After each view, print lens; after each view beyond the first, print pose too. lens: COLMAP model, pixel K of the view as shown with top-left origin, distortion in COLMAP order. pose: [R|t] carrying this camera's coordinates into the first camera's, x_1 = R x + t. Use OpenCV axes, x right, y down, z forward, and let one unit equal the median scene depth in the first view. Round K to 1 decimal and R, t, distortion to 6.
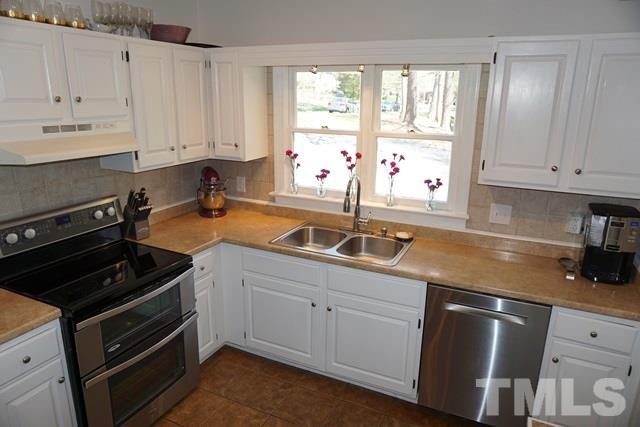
lens RADIAL K [[427.9, 0, 321.2], [0, 427.9, 215.2], [0, 0, 1]] dist [-0.049052, 0.032187]
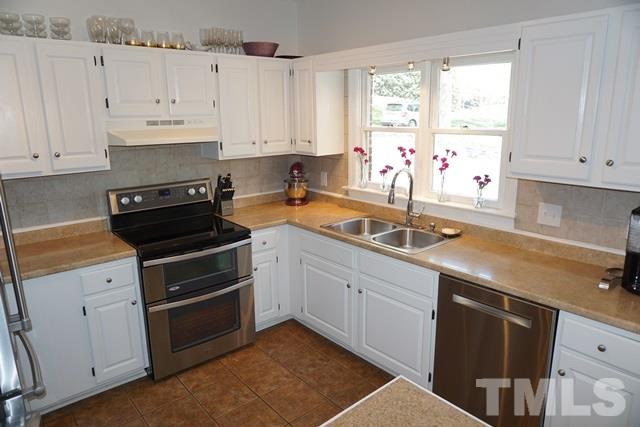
lens RADIAL K [[427.9, 0, 320.0], [0, 427.9, 214.9], [0, 0, 1]] dist [-0.049052, 0.032187]
pose [[0.912840, 0.070577, -0.402171, 0.336595], [-0.086268, 0.996050, -0.021012, 0.059689], [0.399099, 0.053875, 0.915324, -0.026624]]
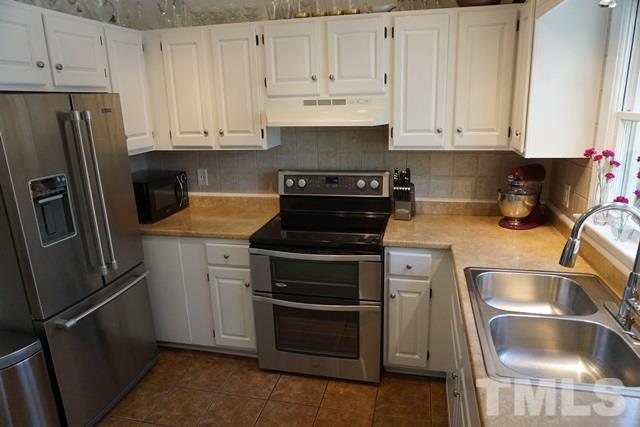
lens RADIAL K [[427.9, 0, 322.0], [0, 427.9, 214.5], [0, 0, 1]] dist [-0.049052, 0.032187]
pose [[0.214863, 0.235414, -0.947847, 0.496307], [-0.233921, 0.954670, 0.184082, -0.099321], [0.948217, 0.182169, 0.260192, 0.590254]]
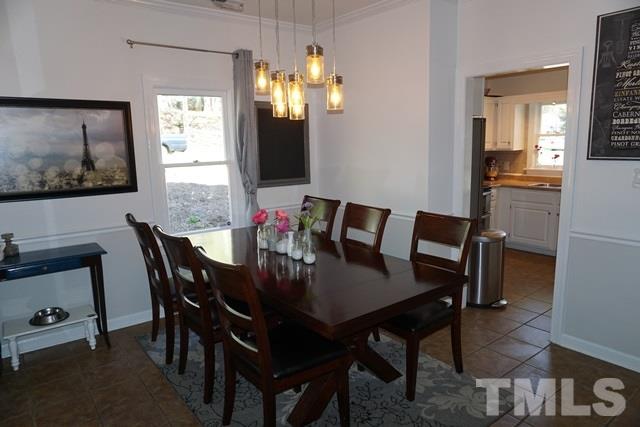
lens RADIAL K [[427.9, 0, 322.2], [0, 427.9, 215.9], [0, 0, 1]] dist [-0.049052, 0.032187]
pose [[0.891062, 0.038106, -0.452279, -0.072206], [-0.084597, 0.992951, -0.083012, 0.487158], [0.445927, 0.112230, 0.888005, -1.320460]]
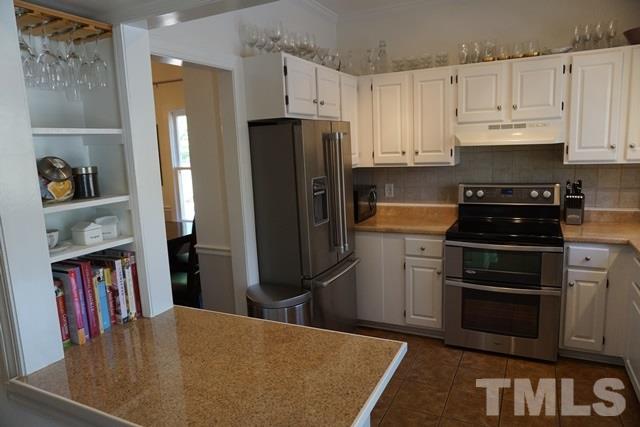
lens RADIAL K [[427.9, 0, 322.9], [0, 427.9, 215.7], [0, 0, 1]] dist [-0.049052, 0.032187]
pose [[-0.016527, 0.151013, -0.988394, 0.746503], [-0.225512, 0.962494, 0.150827, 0.013251], [0.974100, 0.225388, 0.018148, 0.330925]]
